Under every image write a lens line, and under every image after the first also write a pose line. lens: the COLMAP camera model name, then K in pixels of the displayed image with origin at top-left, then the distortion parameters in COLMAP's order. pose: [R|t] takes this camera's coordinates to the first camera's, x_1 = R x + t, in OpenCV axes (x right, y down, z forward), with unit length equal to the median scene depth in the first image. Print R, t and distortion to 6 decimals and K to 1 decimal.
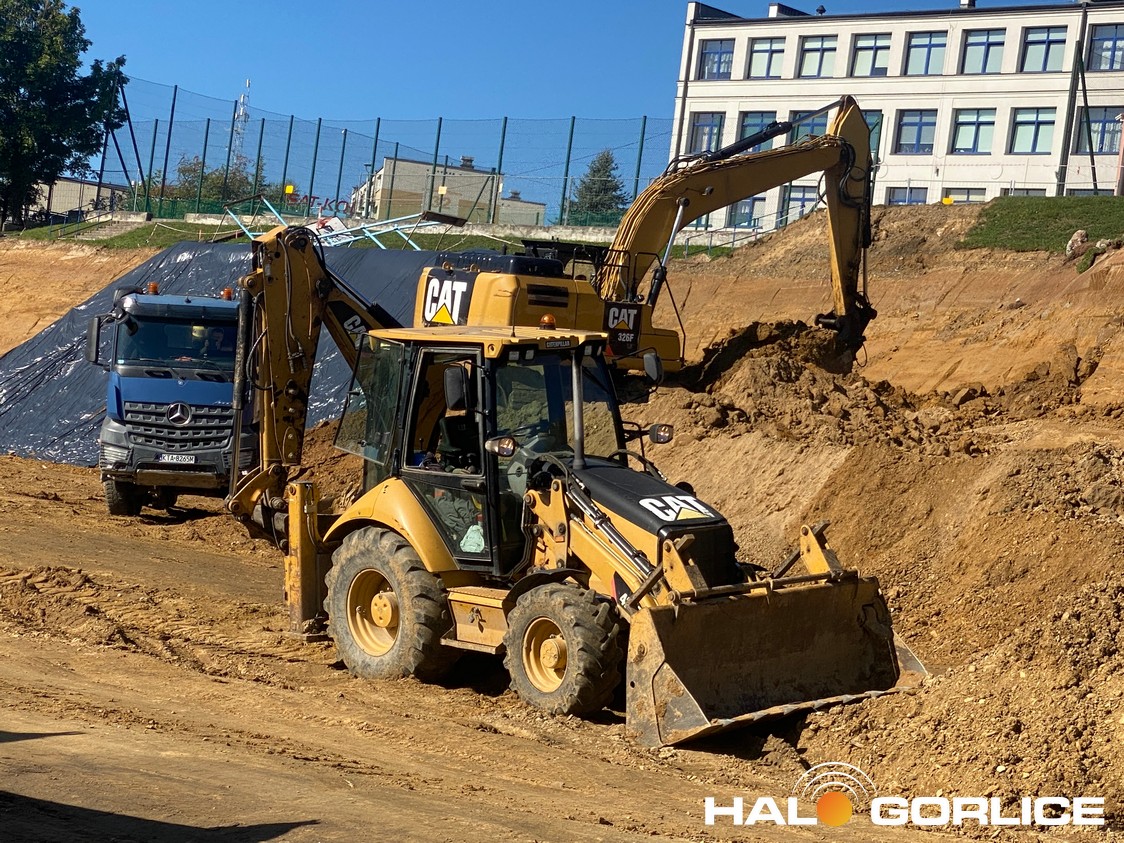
lens RADIAL K [[2941.6, 0, 561.4], [0, 2941.6, 423.2], [0, 0, 1]] dist [-0.109283, 0.000000]
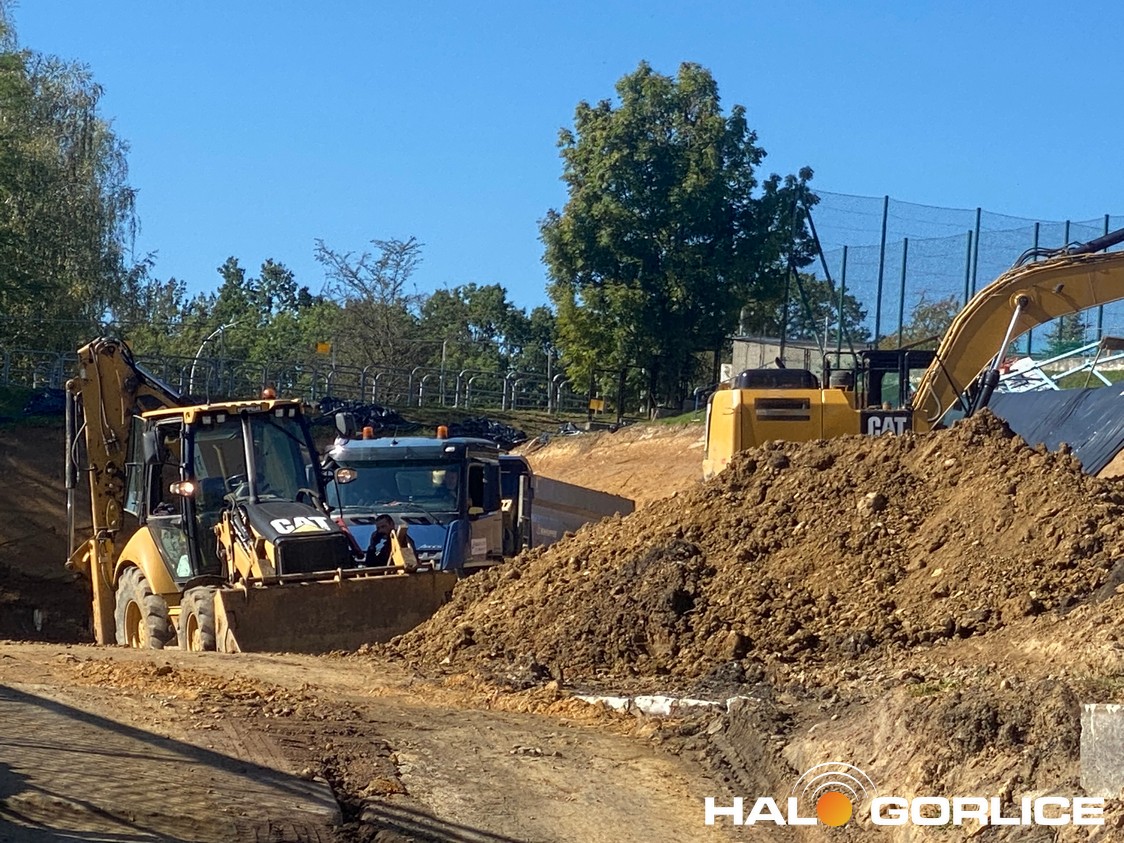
lens RADIAL K [[4511.4, 0, 562.1], [0, 4511.4, 421.0], [0, 0, 1]] dist [-0.419978, 0.000000]
pose [[0.965488, -0.077357, -0.248693, 0.290641], [0.061398, 0.995563, -0.071312, 0.059259], [0.253106, 0.053582, 0.965954, -0.395782]]
